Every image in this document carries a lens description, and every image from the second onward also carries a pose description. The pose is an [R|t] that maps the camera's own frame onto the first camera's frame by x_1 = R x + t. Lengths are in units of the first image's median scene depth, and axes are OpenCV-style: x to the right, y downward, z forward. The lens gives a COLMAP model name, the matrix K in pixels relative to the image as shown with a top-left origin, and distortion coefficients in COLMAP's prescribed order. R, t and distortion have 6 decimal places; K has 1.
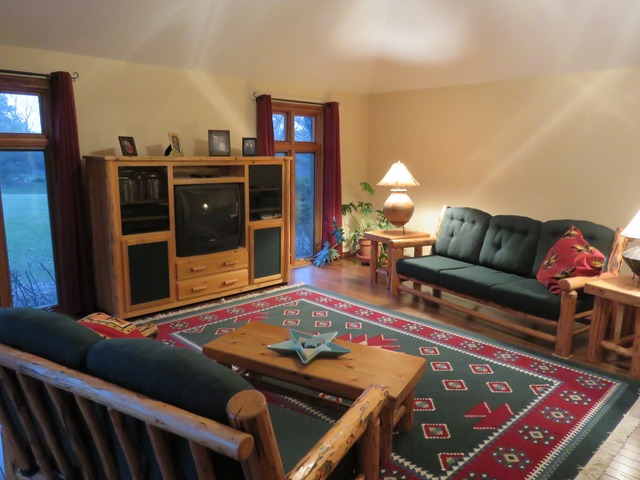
lens RADIAL K [[473.4, 0, 318.3], [0, 473.4, 244.2], [0, 0, 1]] dist [-0.041823, 0.004915]
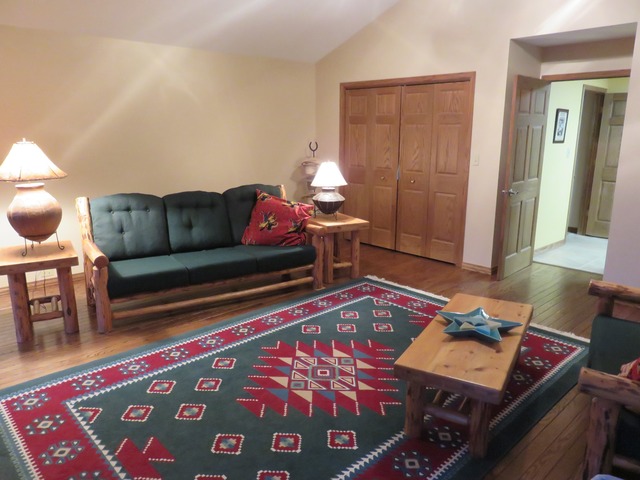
lens RADIAL K [[473.4, 0, 318.7], [0, 473.4, 234.2], [0, 0, 1]] dist [-0.041823, 0.004915]
pose [[0.003950, -0.224212, 0.974532, -0.562646], [0.178536, 0.959040, 0.219924, -0.148203], [-0.983925, 0.173121, 0.043818, 0.740054]]
